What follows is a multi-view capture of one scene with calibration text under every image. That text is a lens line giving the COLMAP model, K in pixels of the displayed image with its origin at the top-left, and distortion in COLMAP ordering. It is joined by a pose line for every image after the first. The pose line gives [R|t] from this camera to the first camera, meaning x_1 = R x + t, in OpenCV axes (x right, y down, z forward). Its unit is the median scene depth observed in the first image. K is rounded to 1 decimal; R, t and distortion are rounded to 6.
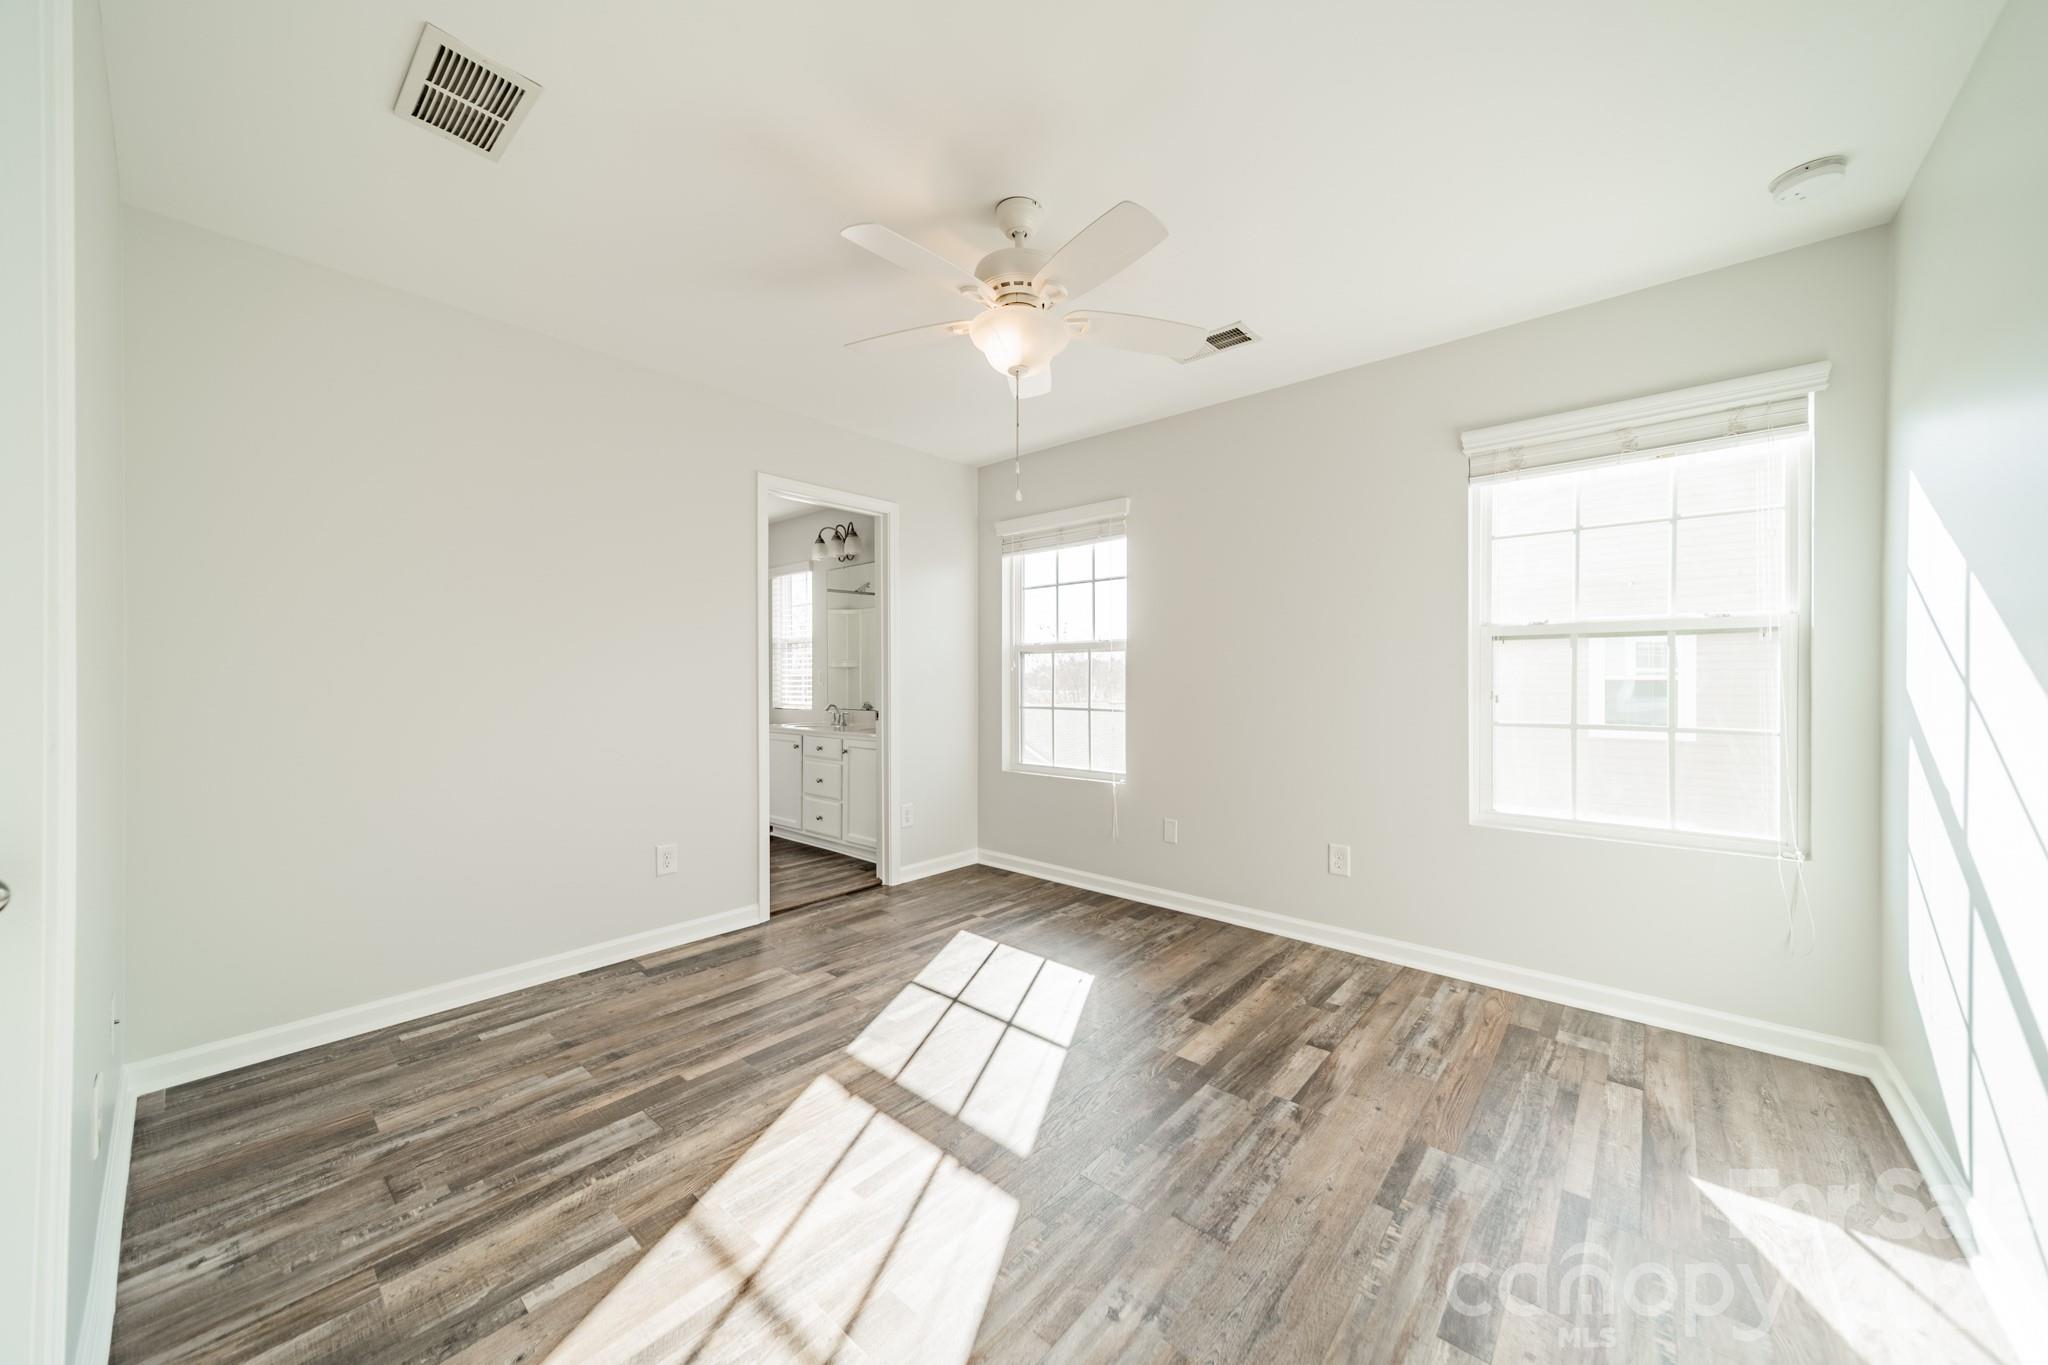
lens RADIAL K [[728.0, 0, 1031.3], [0, 728.0, 674.9], [0, 0, 1]] dist [0.005552, 0.000147]
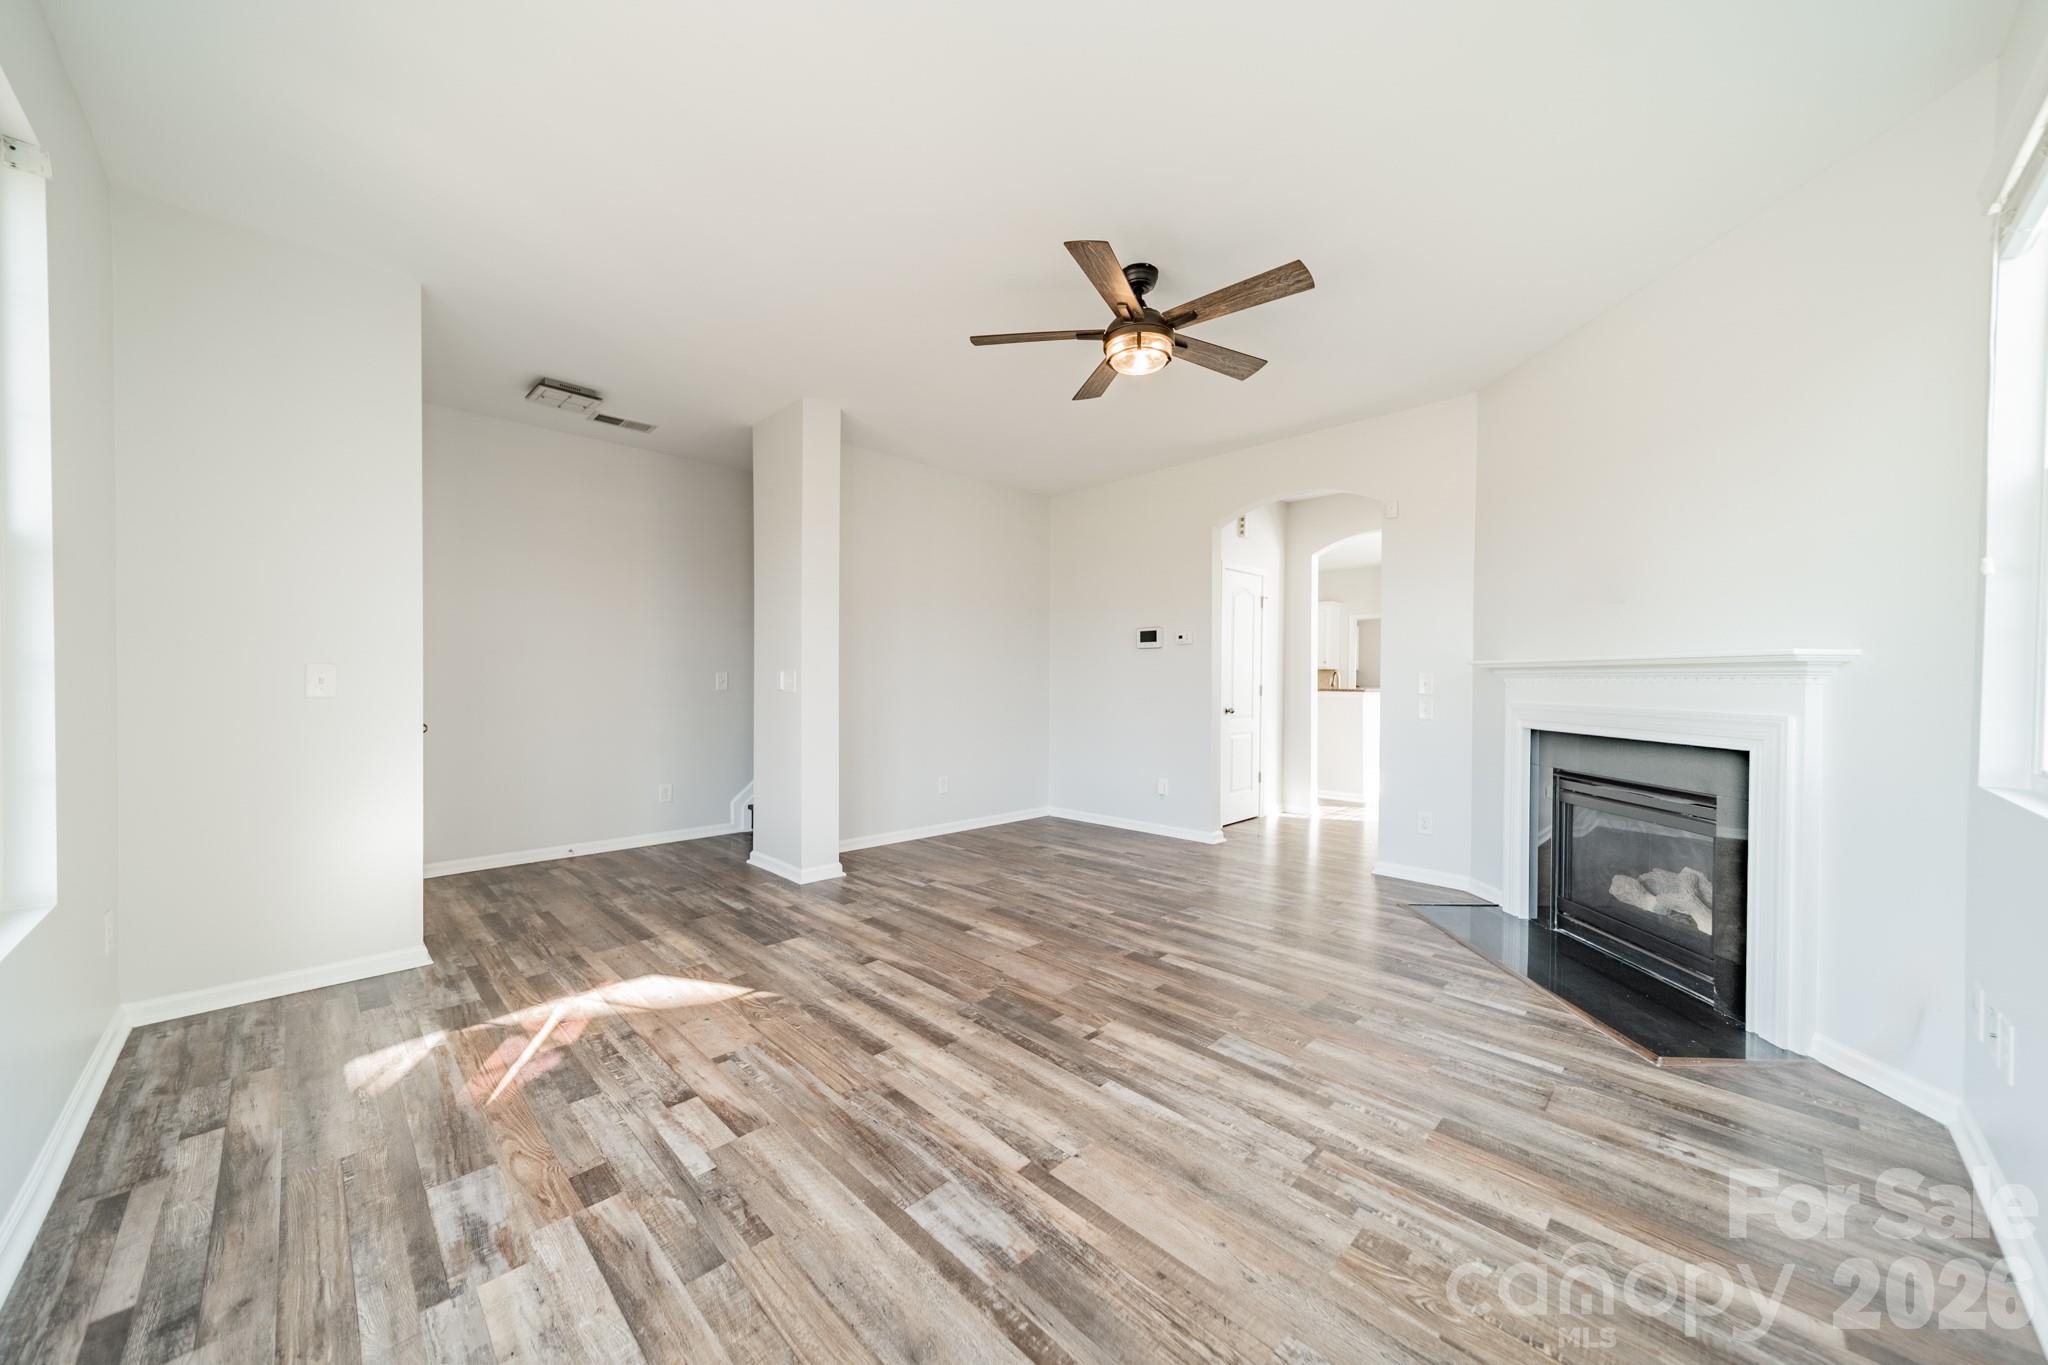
lens RADIAL K [[728.0, 0, 1029.7], [0, 728.0, 679.6], [0, 0, 1]] dist [0.005552, 0.000147]
pose [[0.071291, 0.001020, 0.997455, -1.337250], [0.001748, 0.999998, -0.001147, 0.007978], [-0.997454, 0.001826, 0.071289, 1.021468]]
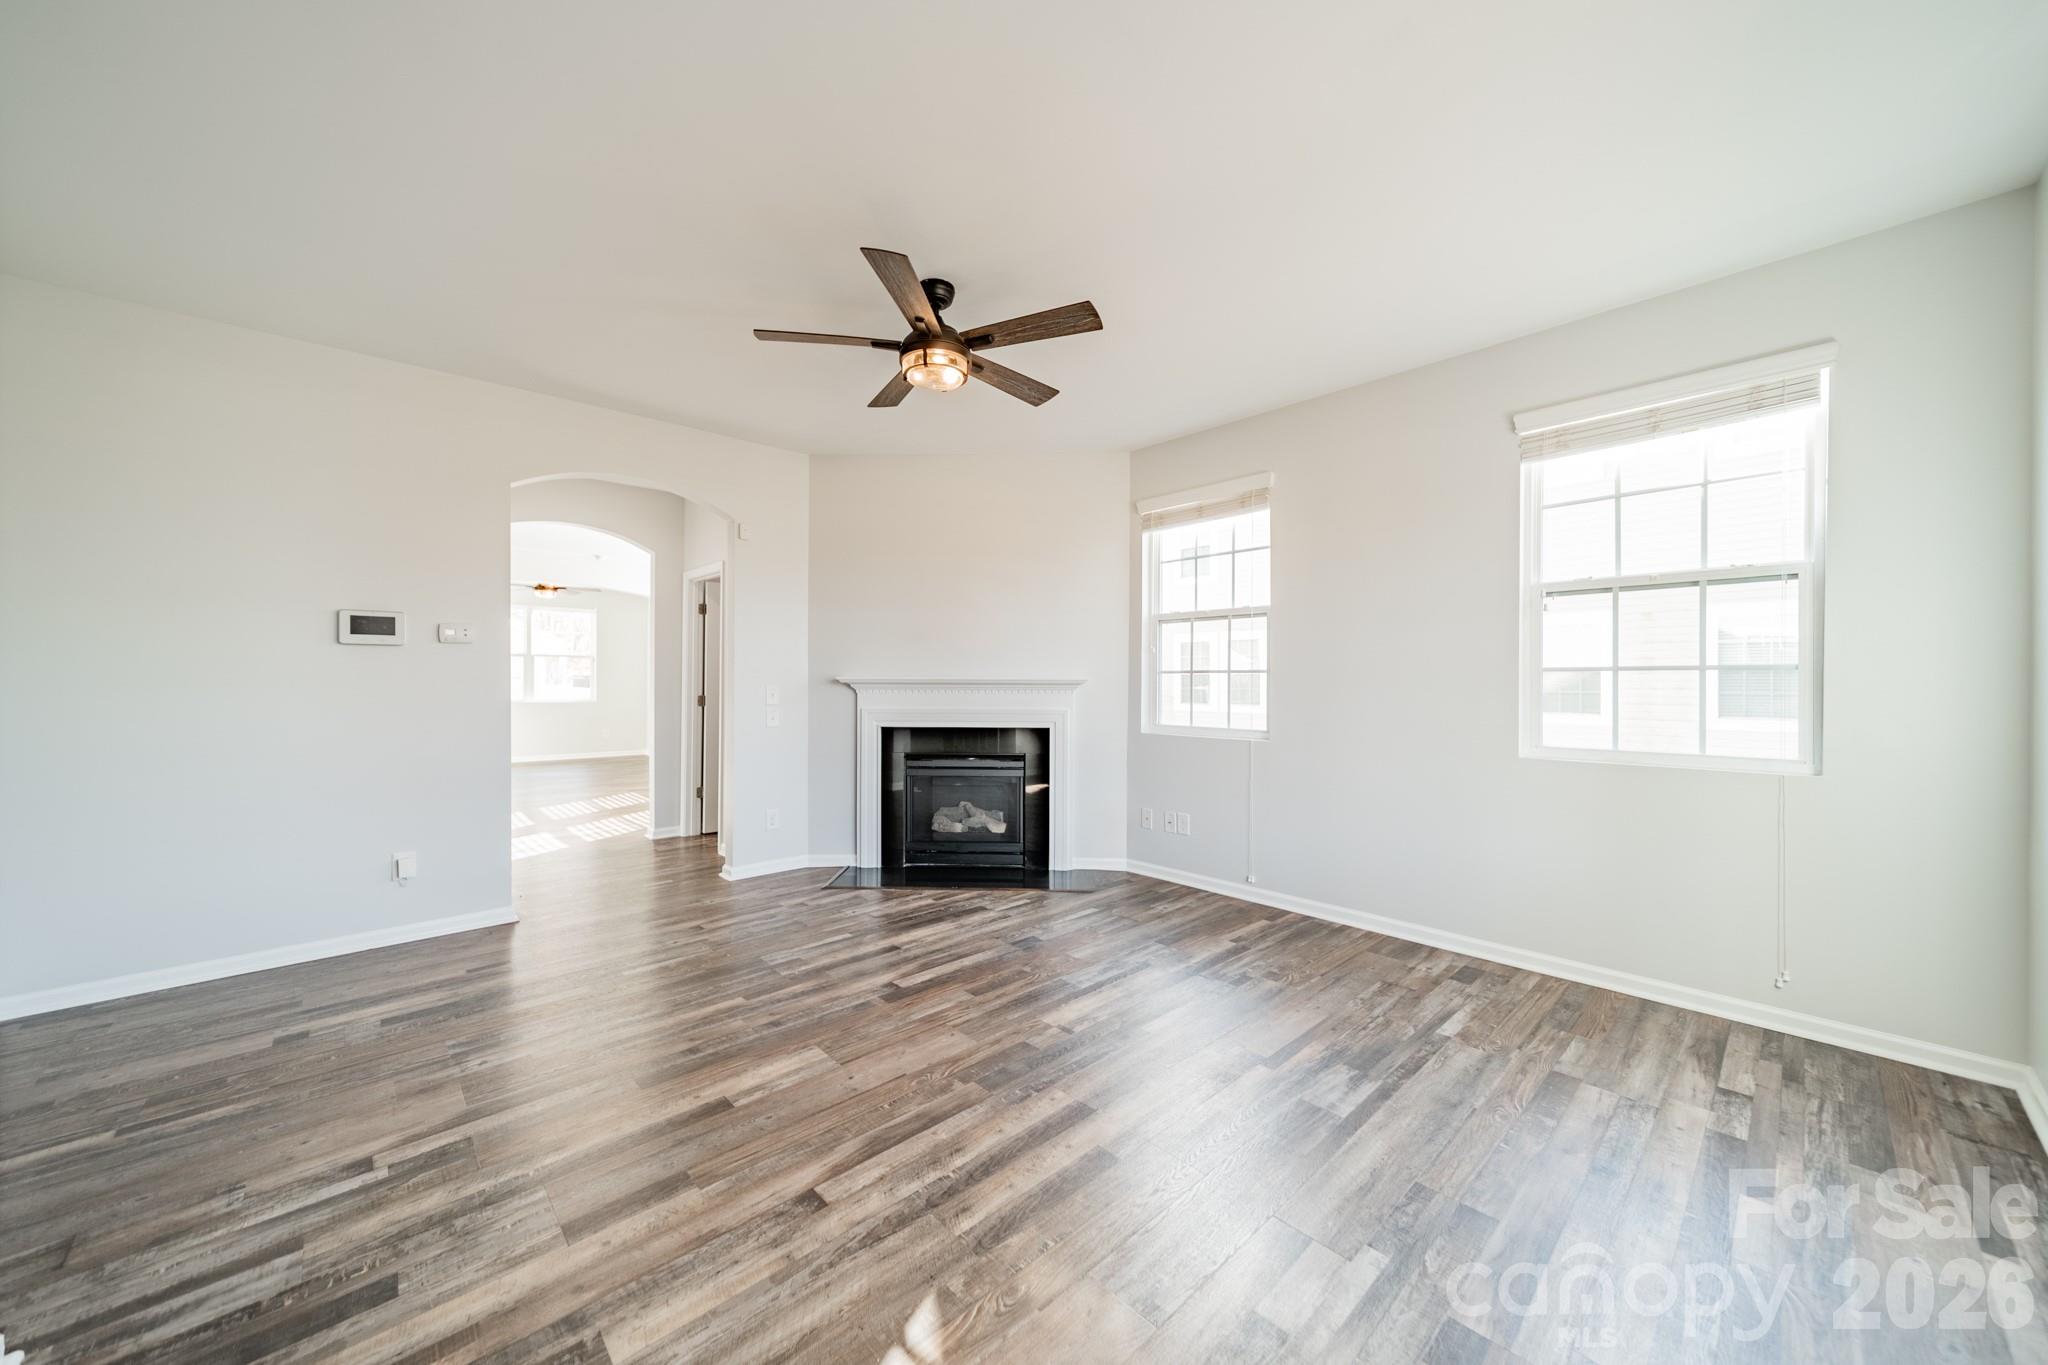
lens RADIAL K [[728.0, 0, 1021.2], [0, 728.0, 684.4], [0, 0, 1]] dist [0.005552, 0.000147]
pose [[-0.993959, -0.000394, 0.109752, -0.258250], [0.000590, 0.999960, 0.008937, -0.035060], [-0.109751, 0.008947, -0.993919, 2.234138]]
